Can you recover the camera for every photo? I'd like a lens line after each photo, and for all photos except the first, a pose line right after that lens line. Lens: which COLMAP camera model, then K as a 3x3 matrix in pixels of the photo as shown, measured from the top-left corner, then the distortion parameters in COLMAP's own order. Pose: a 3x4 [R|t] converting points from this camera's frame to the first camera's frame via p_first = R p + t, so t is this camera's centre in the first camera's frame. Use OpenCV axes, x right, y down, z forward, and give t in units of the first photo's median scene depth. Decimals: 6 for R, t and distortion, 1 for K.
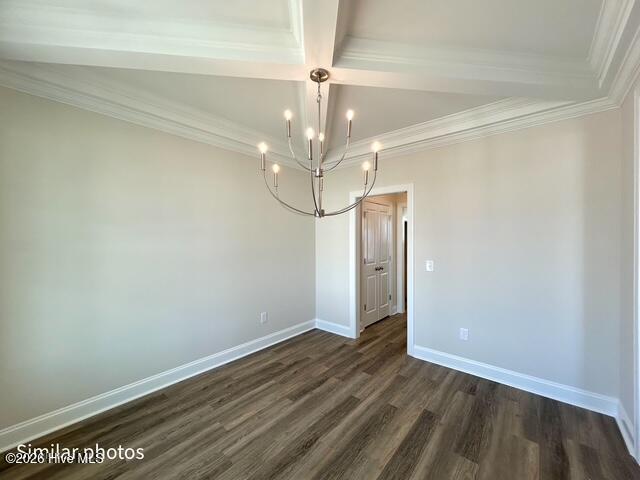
lens RADIAL K [[259.2, 0, 318.8], [0, 259.2, 237.9], [0, 0, 1]] dist [-0.004571, 0.000388]
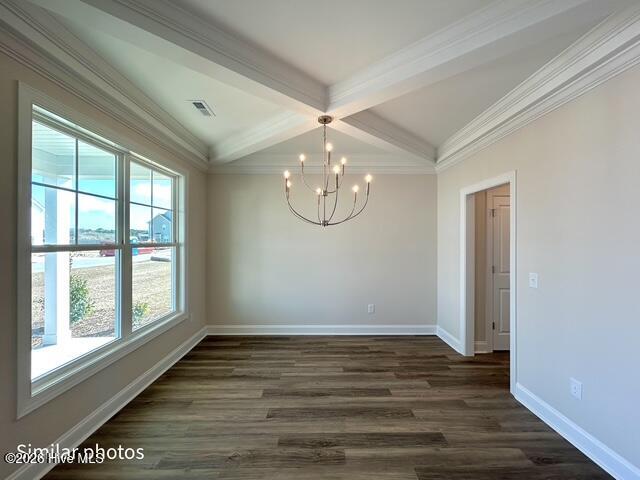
lens RADIAL K [[259.2, 0, 320.3], [0, 259.2, 237.7], [0, 0, 1]] dist [-0.004571, 0.000388]
pose [[0.655995, -0.002728, -0.754760, 0.685173], [-0.001489, 0.999987, -0.004908, -0.009605], [0.754764, 0.004344, 0.655982, 0.075157]]
